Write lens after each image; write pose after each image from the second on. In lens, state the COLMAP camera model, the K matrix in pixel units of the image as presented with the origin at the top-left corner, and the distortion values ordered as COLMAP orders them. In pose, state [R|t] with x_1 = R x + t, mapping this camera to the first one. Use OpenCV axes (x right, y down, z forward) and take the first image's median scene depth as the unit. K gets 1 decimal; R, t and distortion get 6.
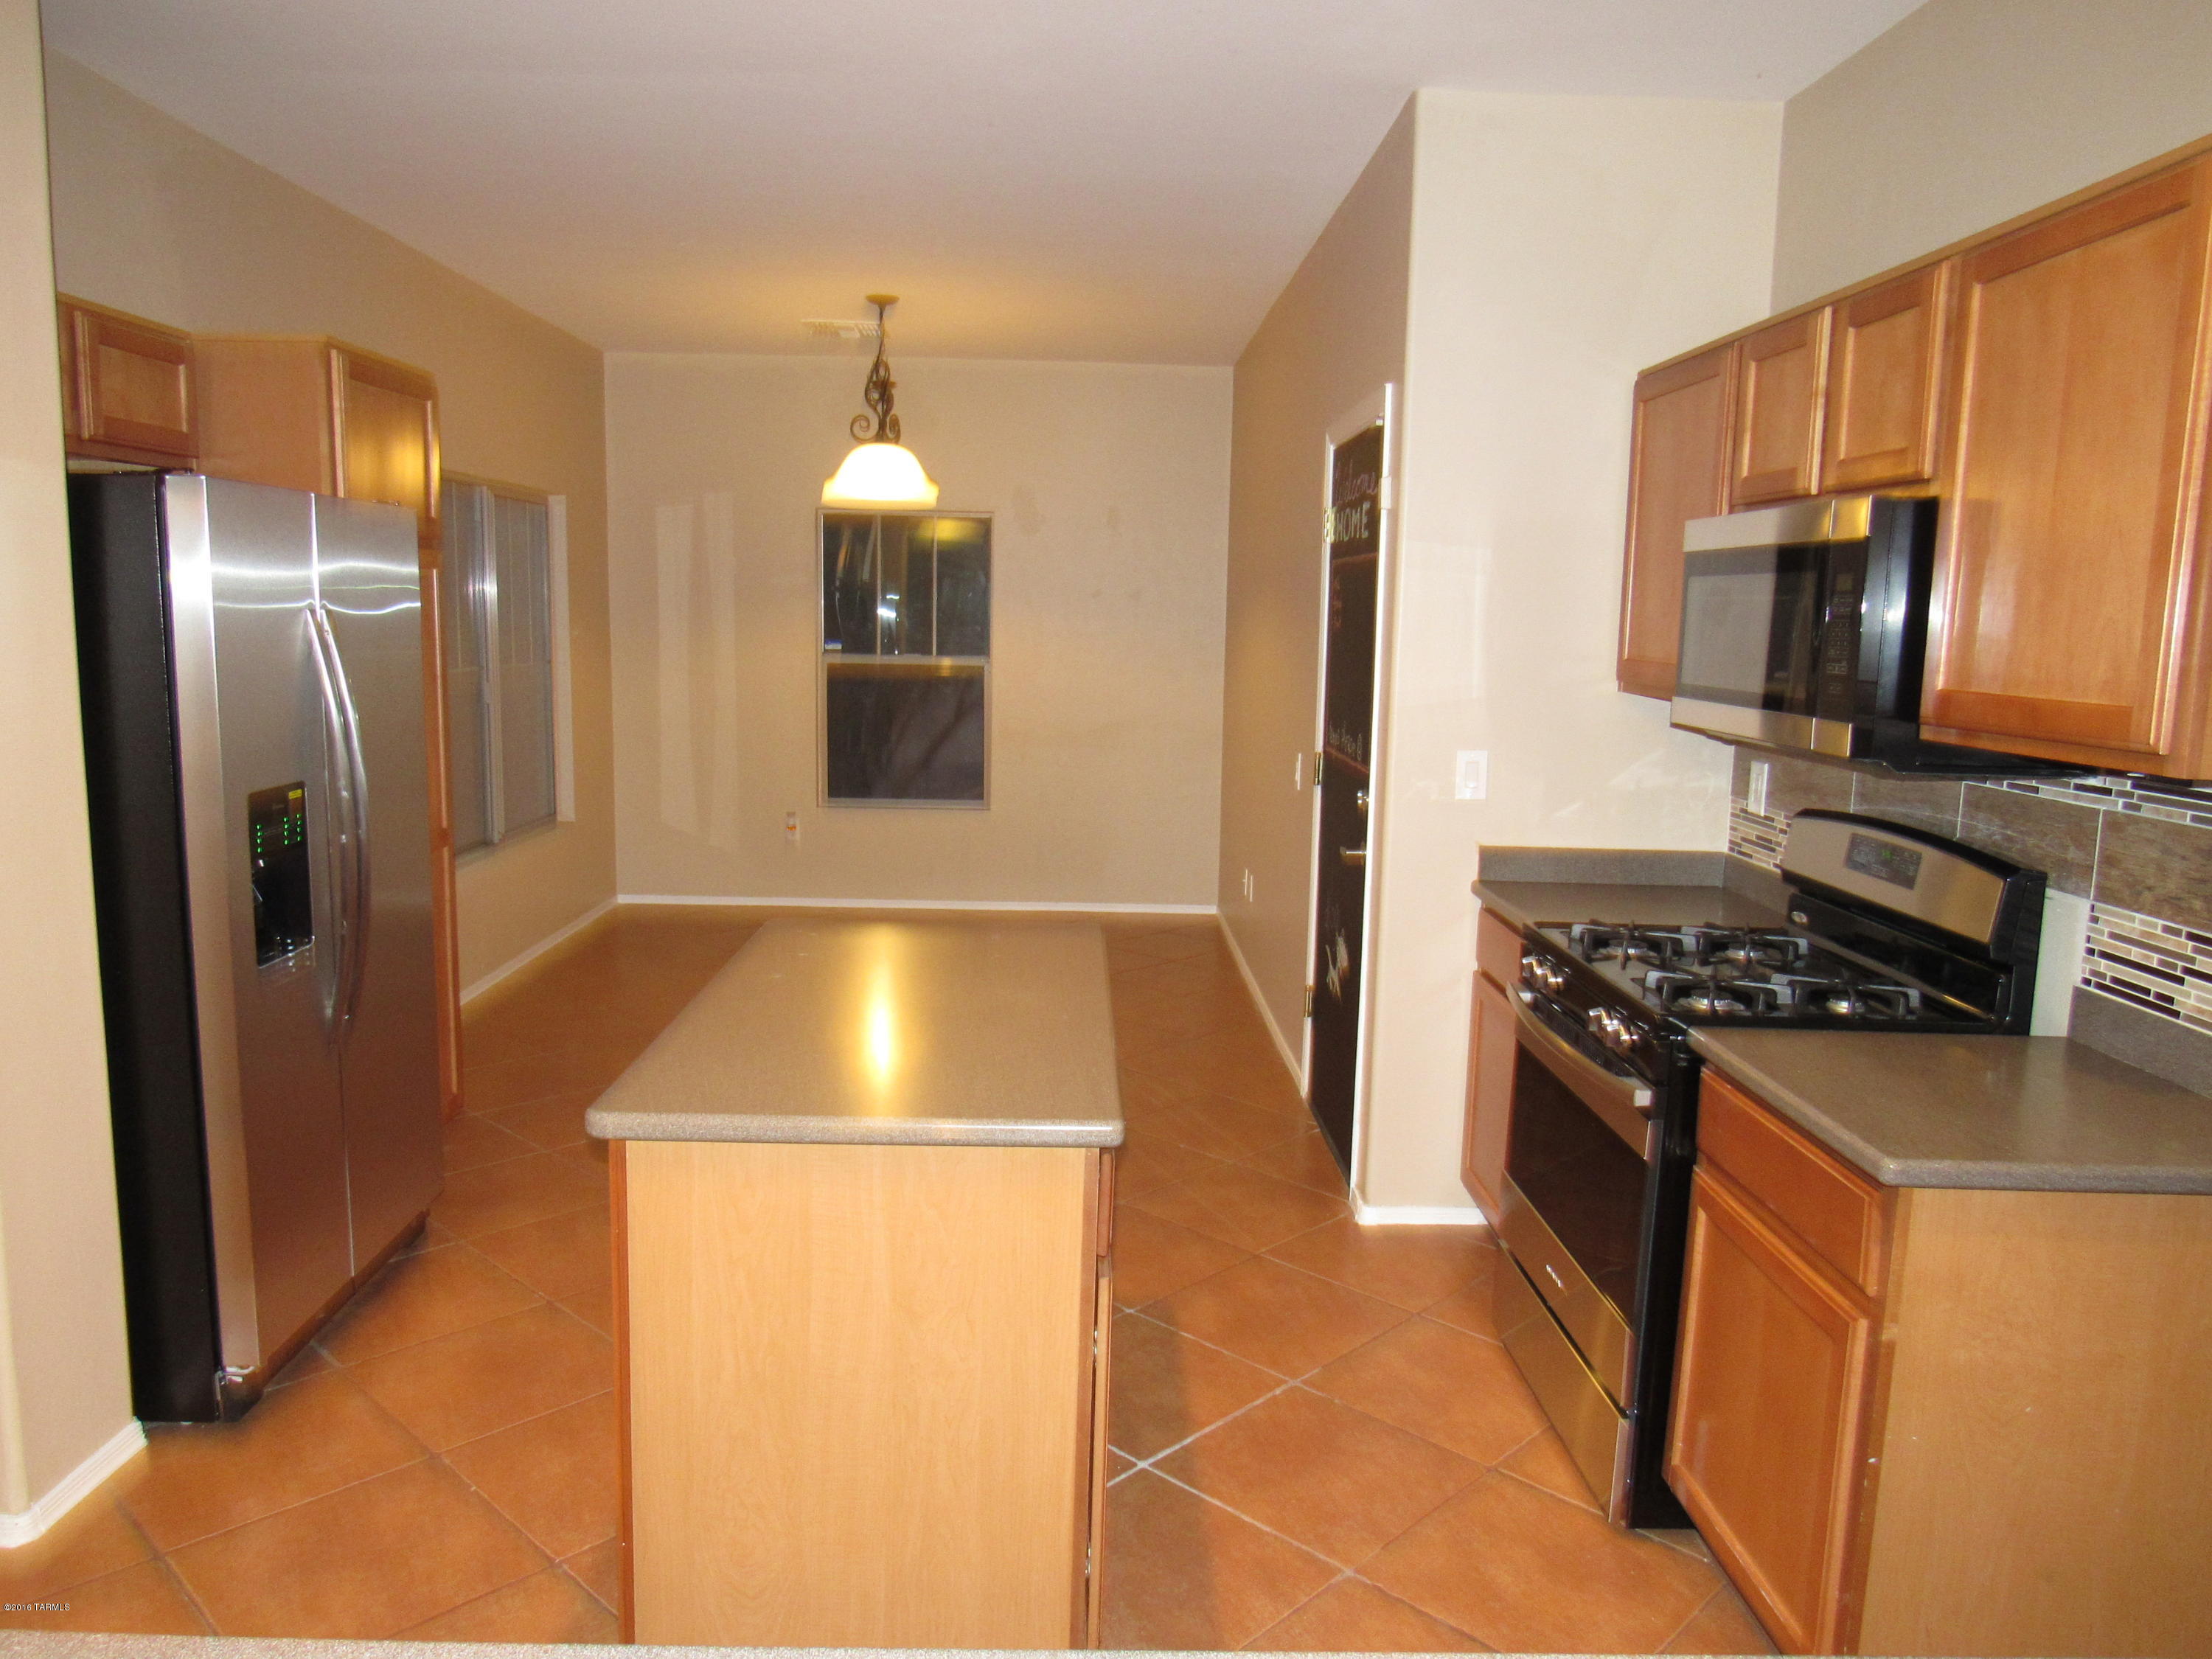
lens RADIAL K [[1592.9, 0, 1116.5], [0, 1592.9, 836.7], [0, 0, 1]] dist [-0.003391, 0.000126]
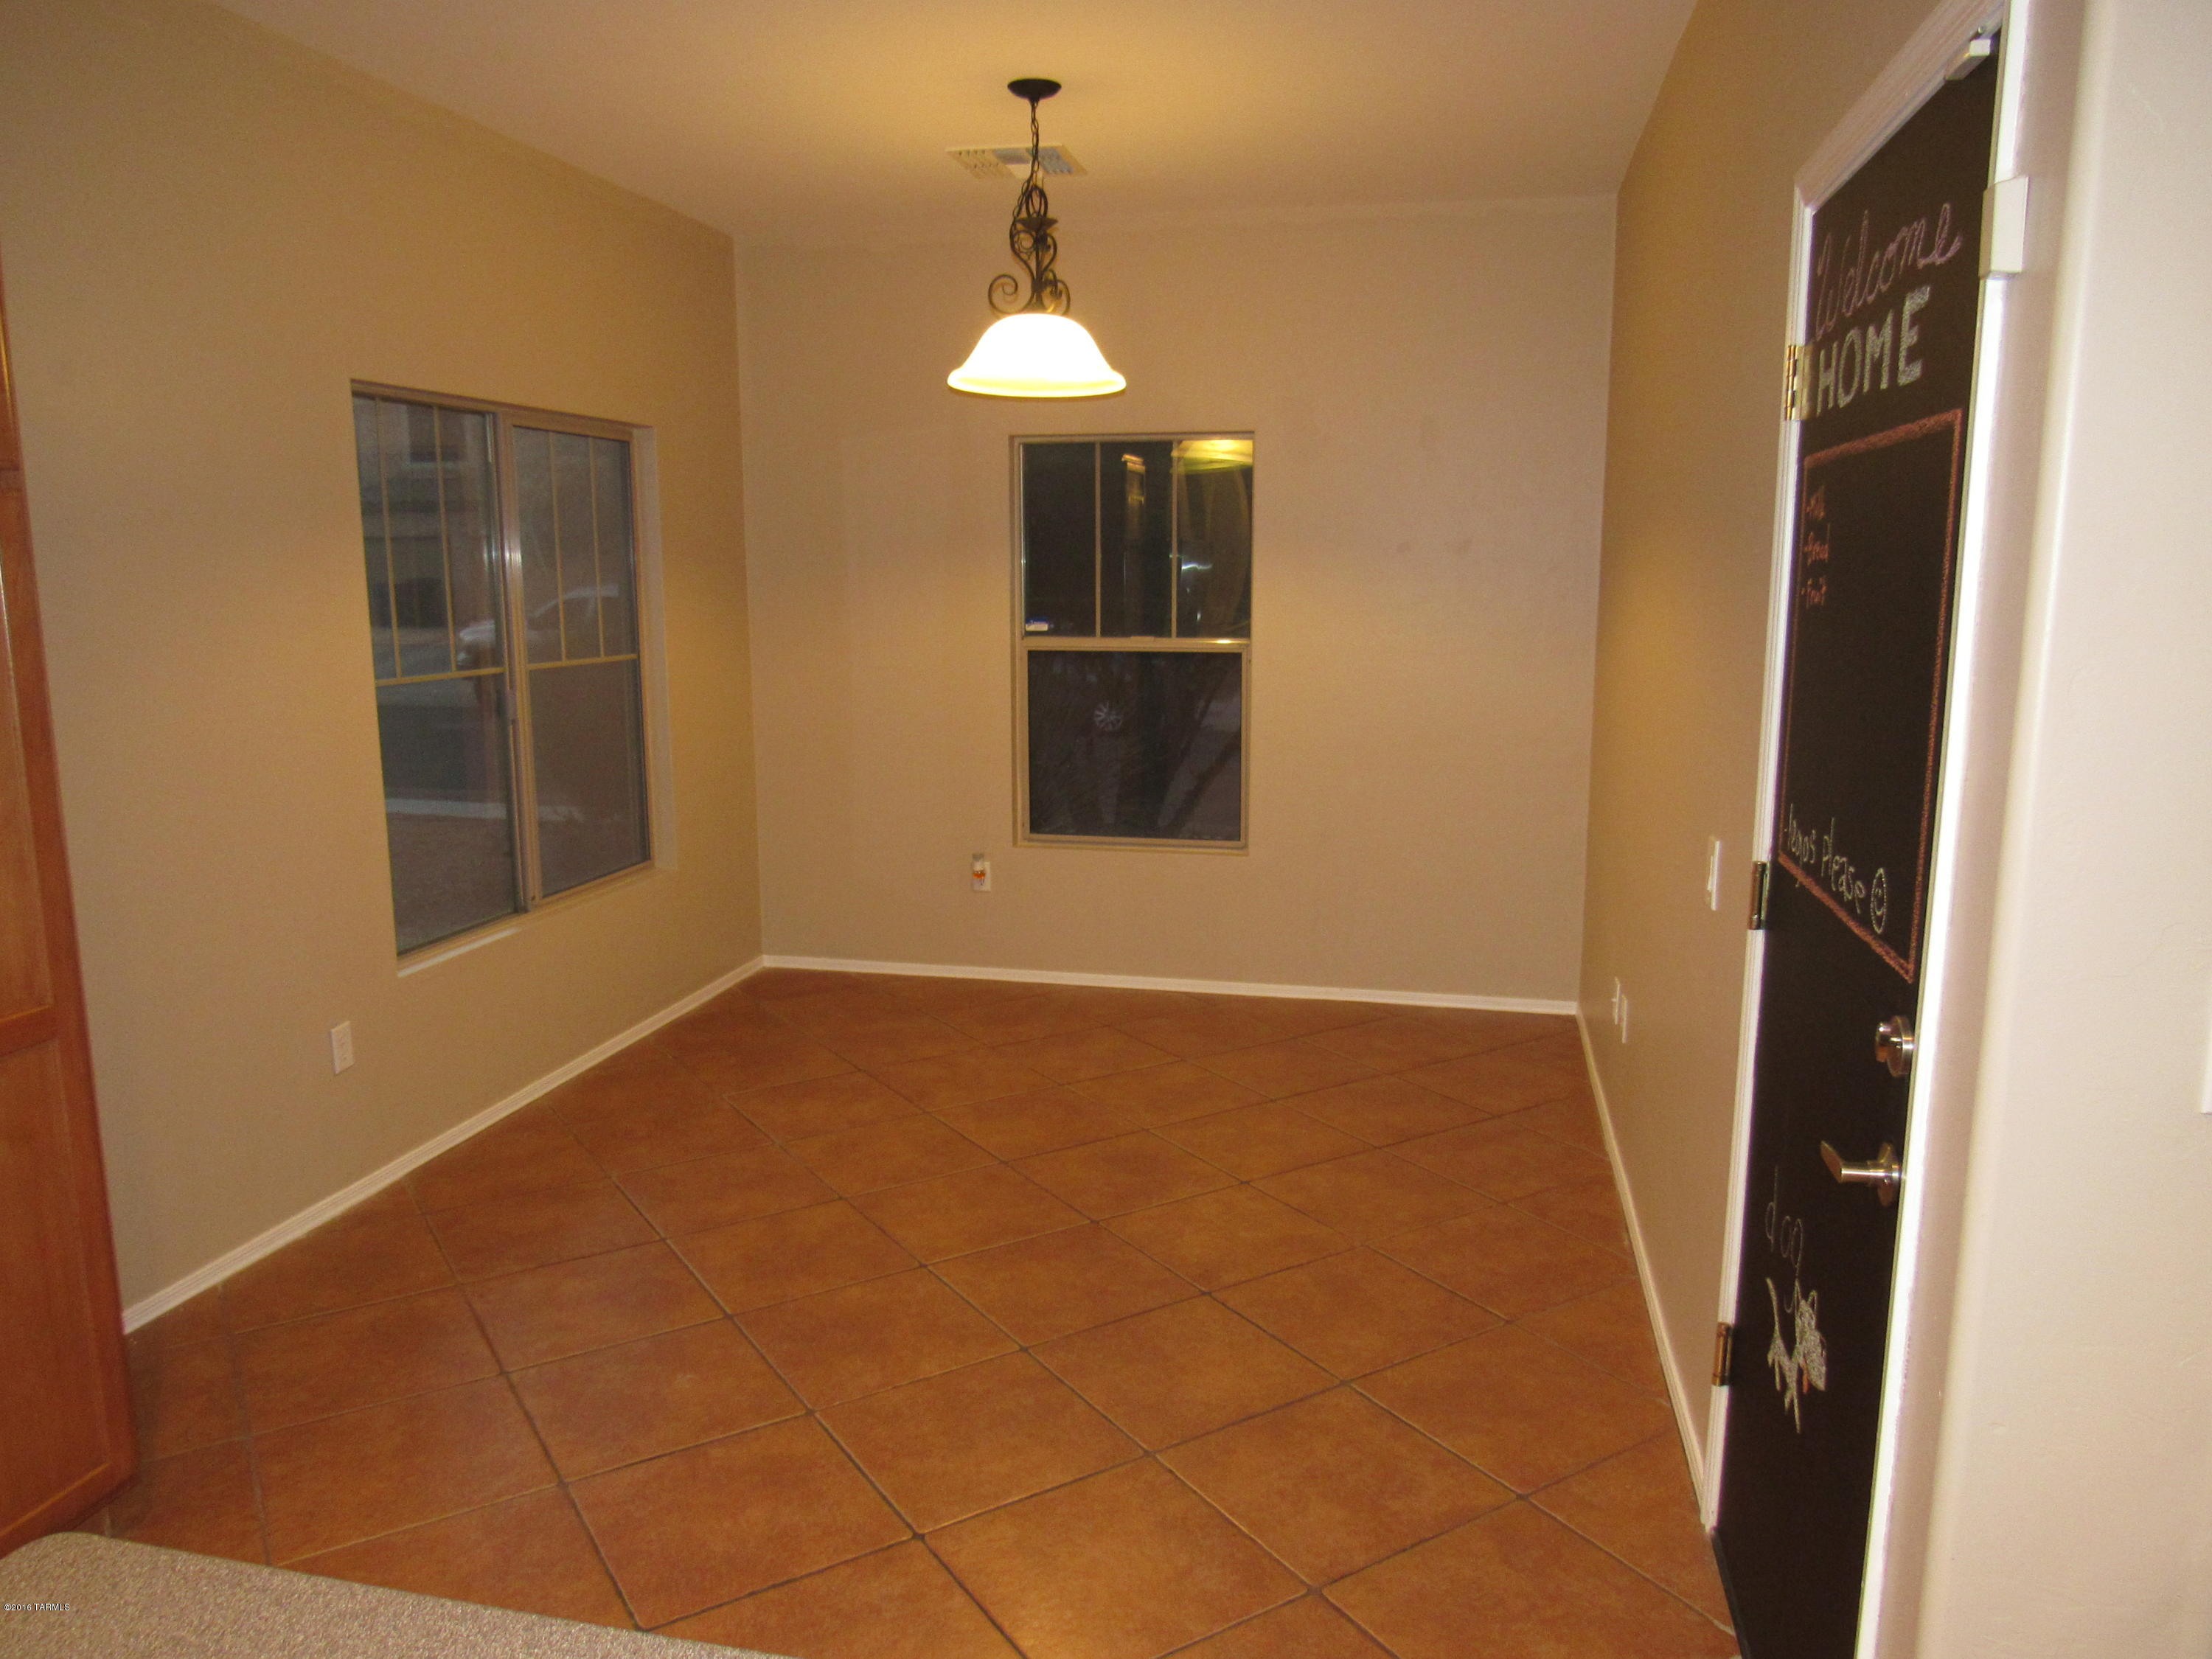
lens RADIAL K [[1592.9, 0, 1116.5], [0, 1592.9, 836.7], [0, 0, 1]] dist [-0.003391, 0.000126]
pose [[0.971679, 0.020027, -0.235453, 0.039702], [-0.014225, 0.999552, 0.026315, -0.054825], [0.235874, -0.022220, 0.971530, 0.380259]]
